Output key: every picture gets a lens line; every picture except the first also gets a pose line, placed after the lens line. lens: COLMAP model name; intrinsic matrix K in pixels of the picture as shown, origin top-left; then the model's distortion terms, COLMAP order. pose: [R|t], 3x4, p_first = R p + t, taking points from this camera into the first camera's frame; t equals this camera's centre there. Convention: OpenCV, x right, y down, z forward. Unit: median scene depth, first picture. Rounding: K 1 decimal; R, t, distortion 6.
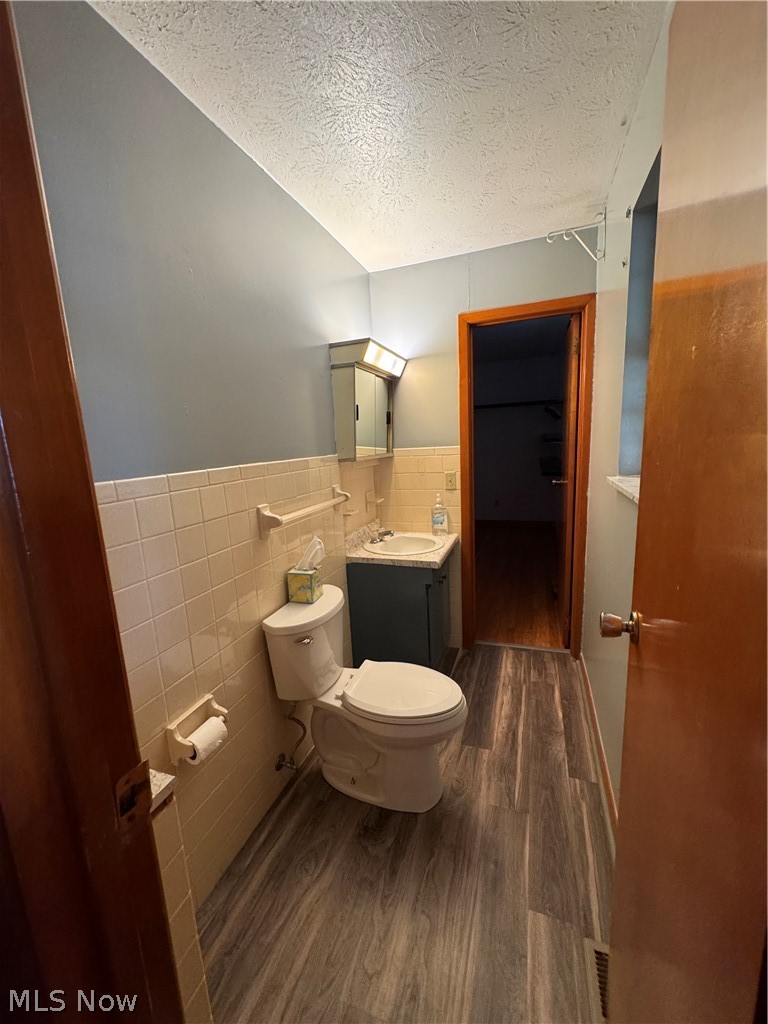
lens RADIAL K [[413.0, 0, 384.0], [0, 413.0, 512.0], [0, 0, 1]] dist [-0.001367, 0.000061]
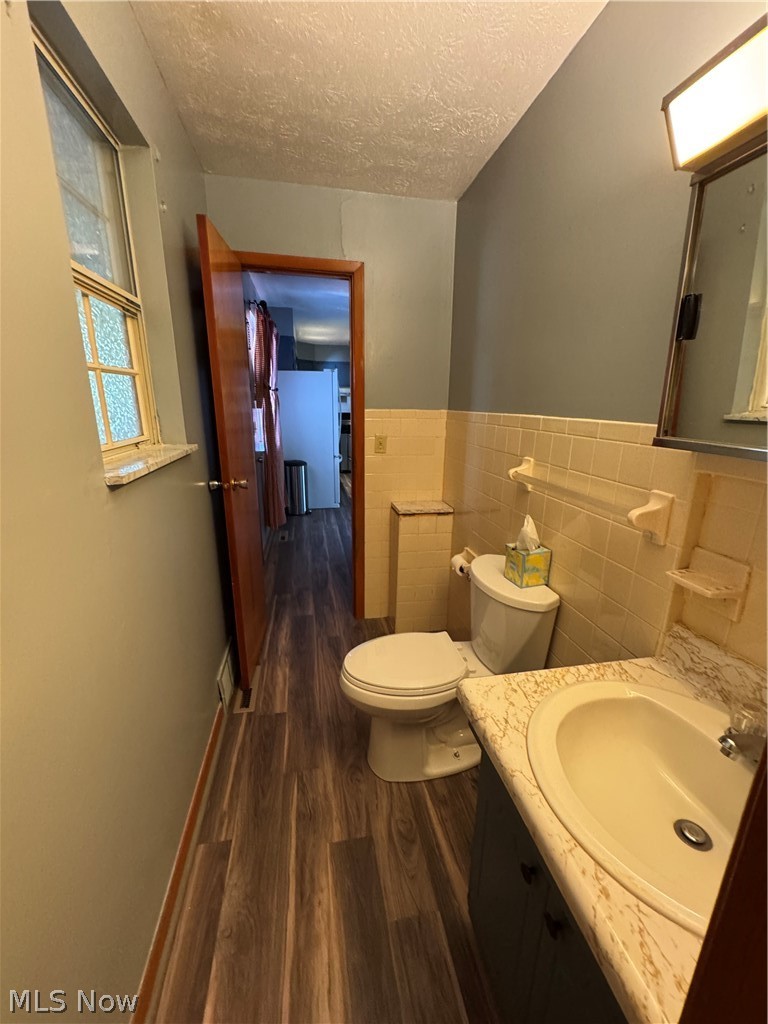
lens RADIAL K [[413.0, 0, 384.0], [0, 413.0, 512.0], [0, 0, 1]] dist [-0.001367, 0.000061]
pose [[-0.863959, 0.170813, -0.473706, 0.450688], [-0.057841, 0.900822, 0.430319, -0.274657], [0.500229, 0.399178, -0.768393, 1.461375]]
